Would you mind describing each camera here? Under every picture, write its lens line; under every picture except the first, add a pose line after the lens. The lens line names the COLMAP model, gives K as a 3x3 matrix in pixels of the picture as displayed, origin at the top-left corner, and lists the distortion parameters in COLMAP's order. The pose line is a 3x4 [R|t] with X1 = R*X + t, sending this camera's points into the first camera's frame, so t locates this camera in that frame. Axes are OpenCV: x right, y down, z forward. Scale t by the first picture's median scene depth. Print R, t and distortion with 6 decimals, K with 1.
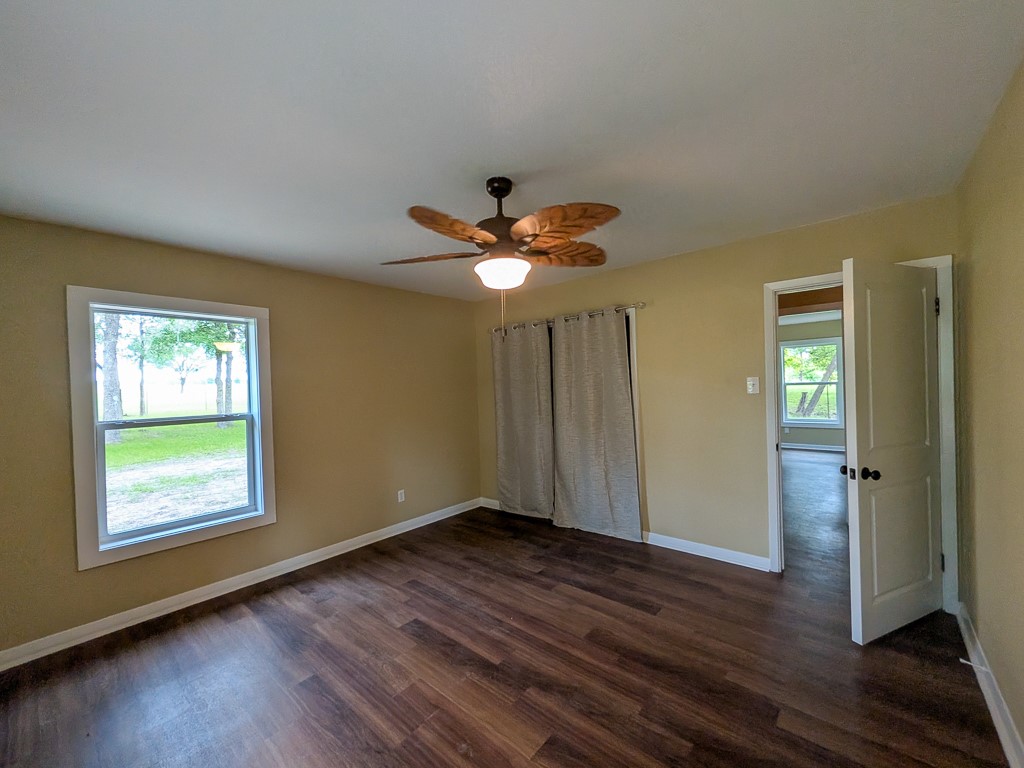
lens RADIAL K [[350.8, 0, 512.0], [0, 350.8, 384.0], [0, 0, 1]] dist [-0.015629, 0.000007]
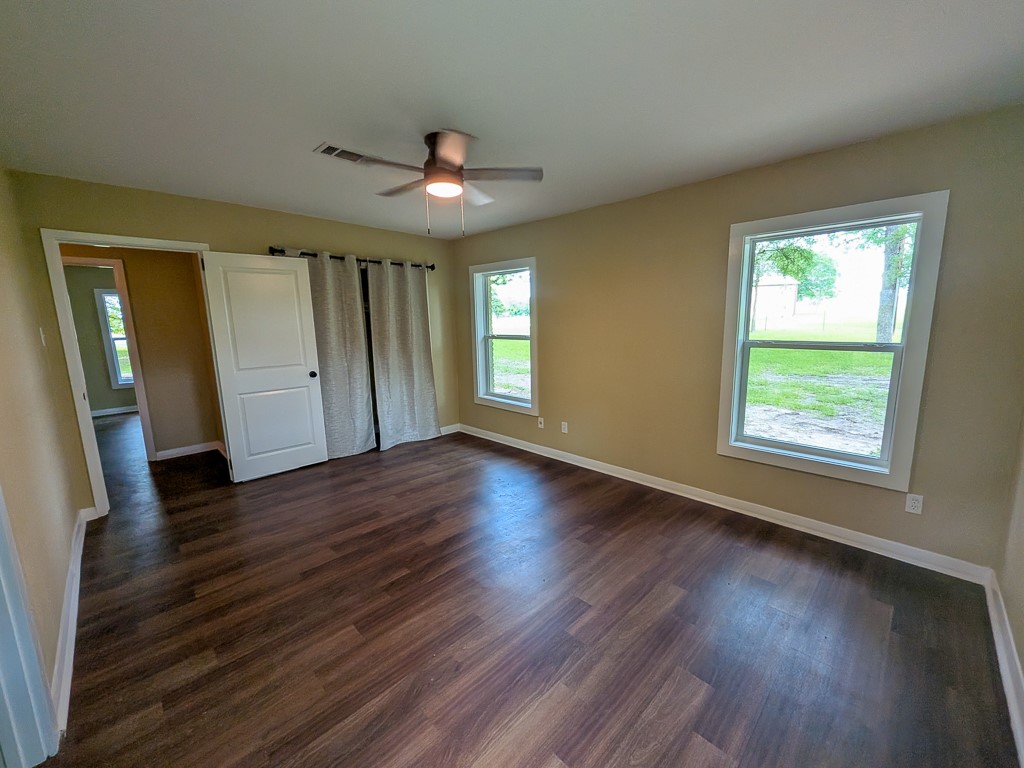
lens RADIAL K [[408.3, 0, 512.0], [0, 408.3, 384.0], [0, 0, 1]] dist [0.000849, 0.000085]
pose [[-0.040312, 0.177066, -0.983373, 0.262614], [0.019200, 0.984129, 0.176415, -0.003120], [0.999003, -0.011770, -0.043072, 0.288563]]
